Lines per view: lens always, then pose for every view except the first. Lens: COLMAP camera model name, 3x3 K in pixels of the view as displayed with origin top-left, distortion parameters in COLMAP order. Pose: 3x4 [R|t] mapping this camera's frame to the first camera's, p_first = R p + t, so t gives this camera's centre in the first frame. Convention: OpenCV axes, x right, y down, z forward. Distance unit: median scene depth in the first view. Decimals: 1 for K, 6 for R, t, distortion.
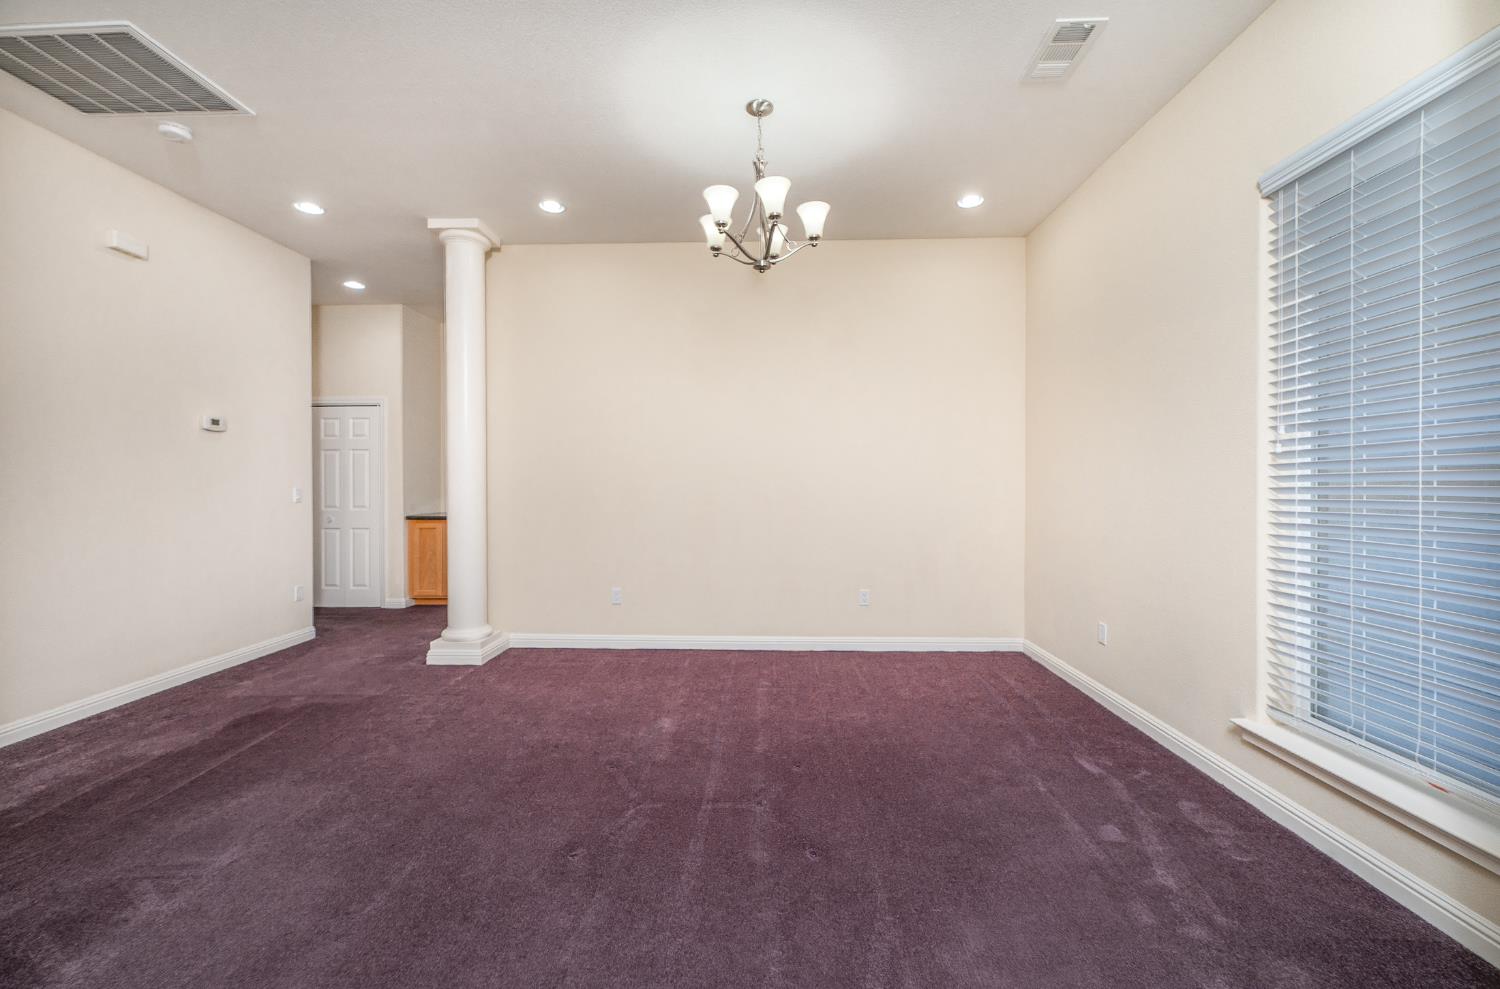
lens RADIAL K [[599.3, 0, 750.0], [0, 599.3, 494.5], [0, 0, 1]] dist [-0.000827, -0.000243]
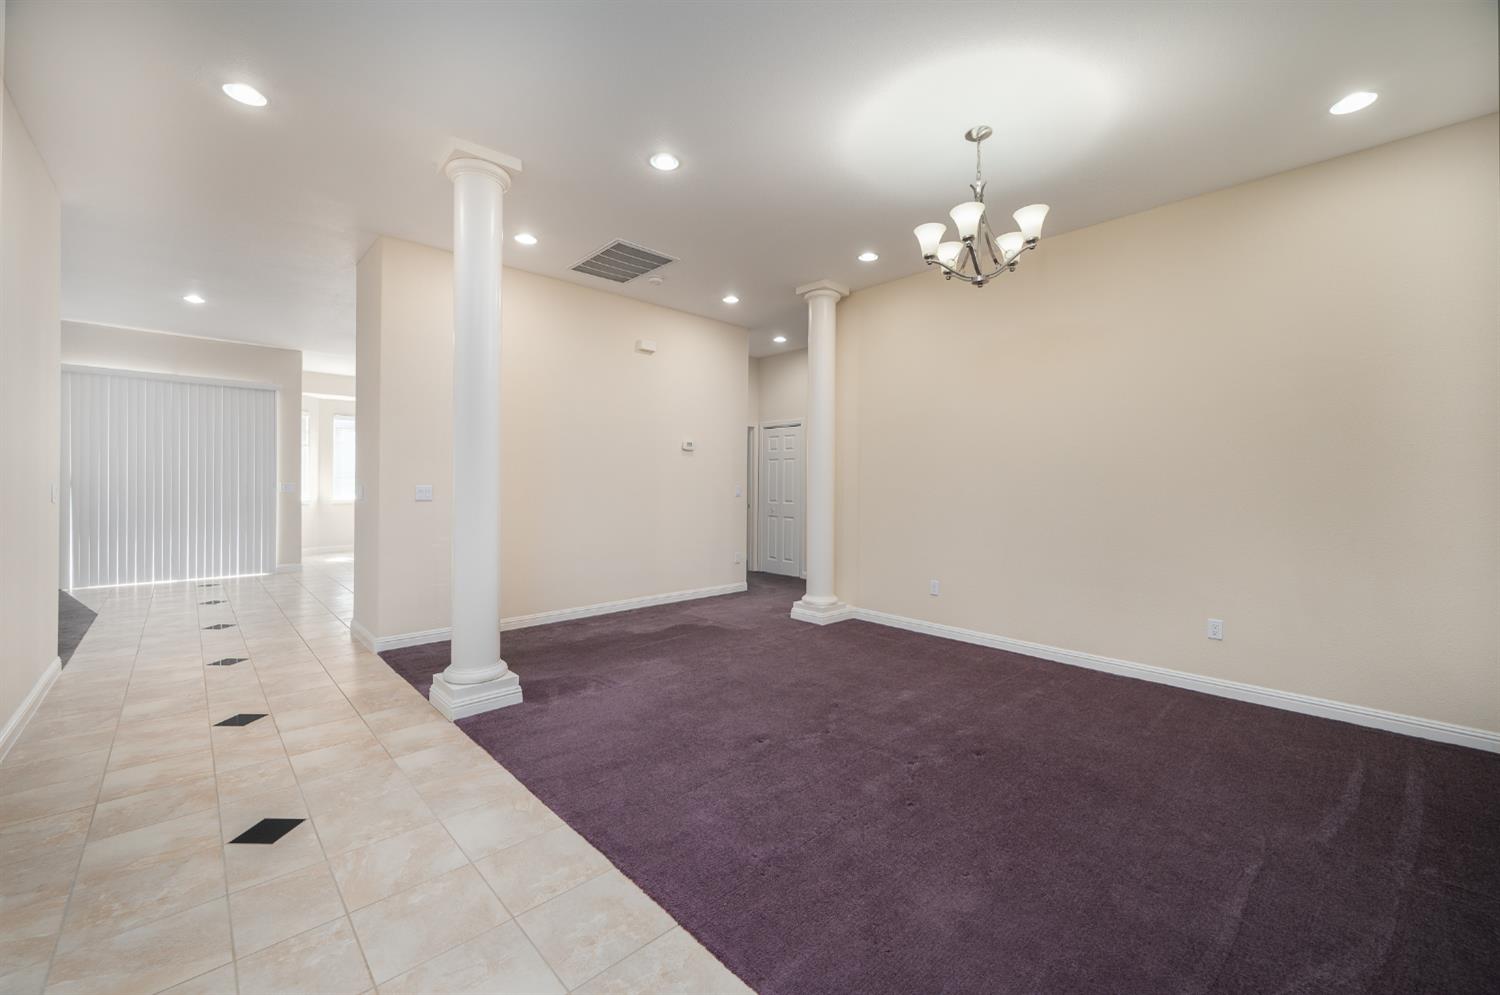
lens RADIAL K [[594.4, 0, 752.9], [0, 594.4, 498.3], [0, 0, 1]] dist [-0.001546, -0.000470]
pose [[0.713582, 0.026056, -0.700087, 0.388189], [-0.026556, 0.999596, 0.010135, 0.002775], [0.700068, 0.011359, 0.713986, -0.023324]]
